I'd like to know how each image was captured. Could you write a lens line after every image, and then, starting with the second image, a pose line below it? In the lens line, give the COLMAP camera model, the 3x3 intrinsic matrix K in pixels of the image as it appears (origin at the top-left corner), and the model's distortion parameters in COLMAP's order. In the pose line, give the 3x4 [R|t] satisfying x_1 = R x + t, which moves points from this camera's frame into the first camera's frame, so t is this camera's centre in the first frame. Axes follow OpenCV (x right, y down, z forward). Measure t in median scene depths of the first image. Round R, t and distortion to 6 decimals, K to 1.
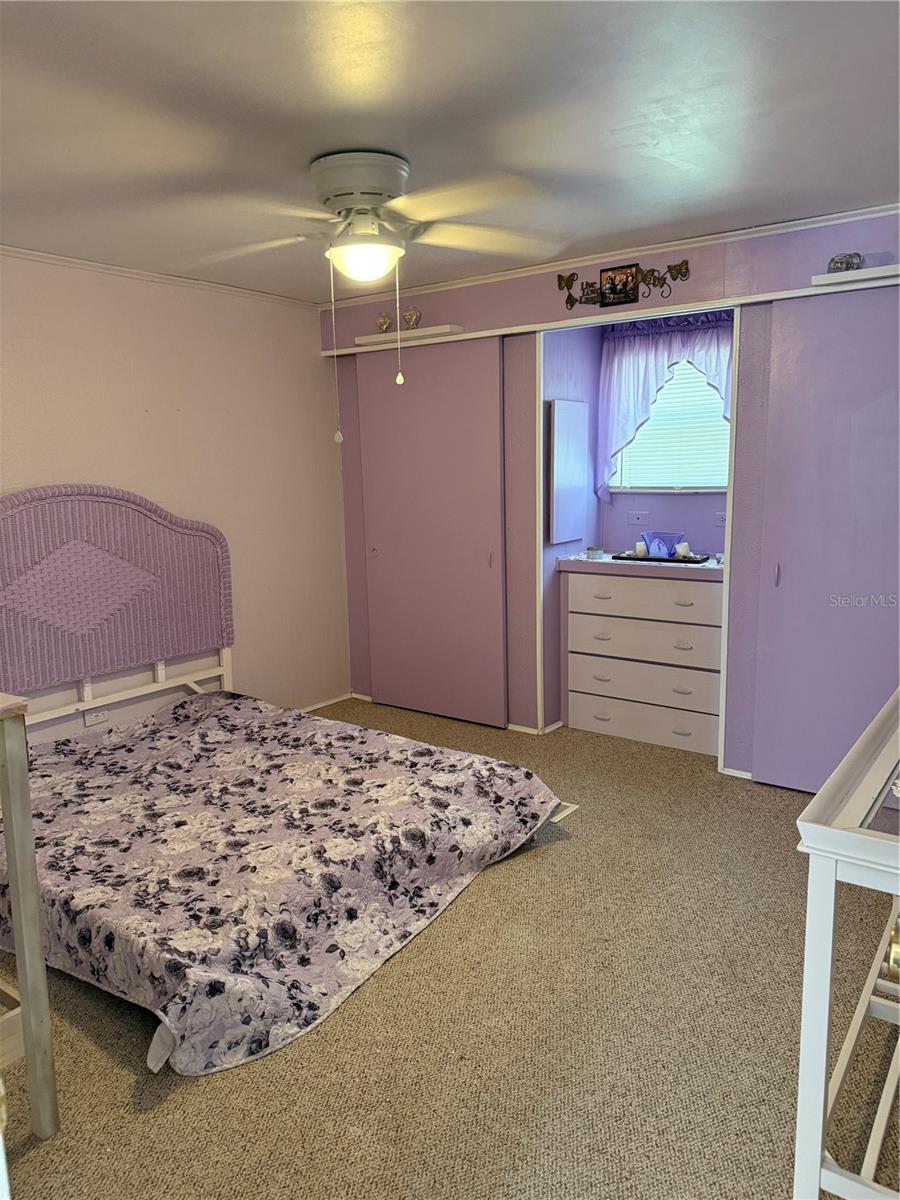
lens RADIAL K [[835.7, 0, 450.0], [0, 835.7, 600.0], [0, 0, 1]] dist [0.120341, -0.155909]
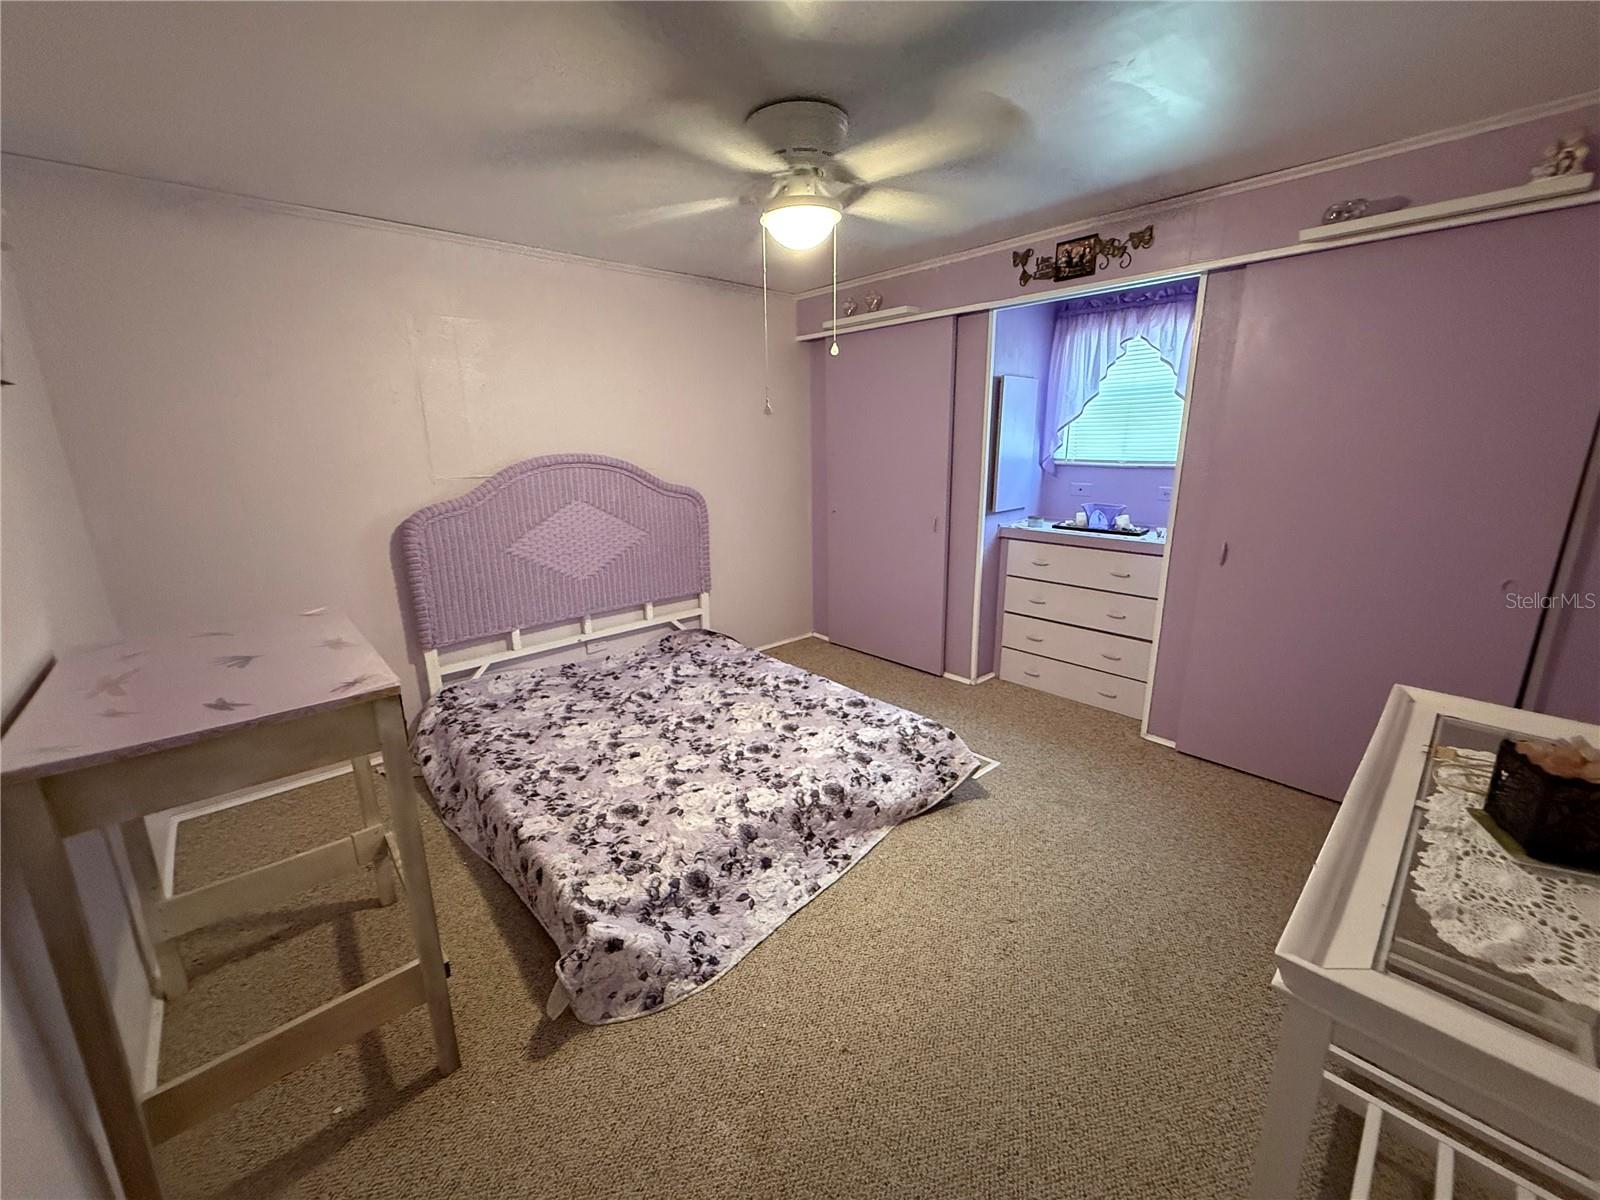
lens RADIAL K [[632.4, 0, 801.8], [0, 632.4, 594.9], [0, 0, 1]] dist [-0.000547, 0.012939]
pose [[0.981320, 0.052320, -0.185133, 0.047400], [-0.036243, 0.995355, 0.089187, -0.033860], [0.188939, -0.080811, 0.978658, 0.200648]]
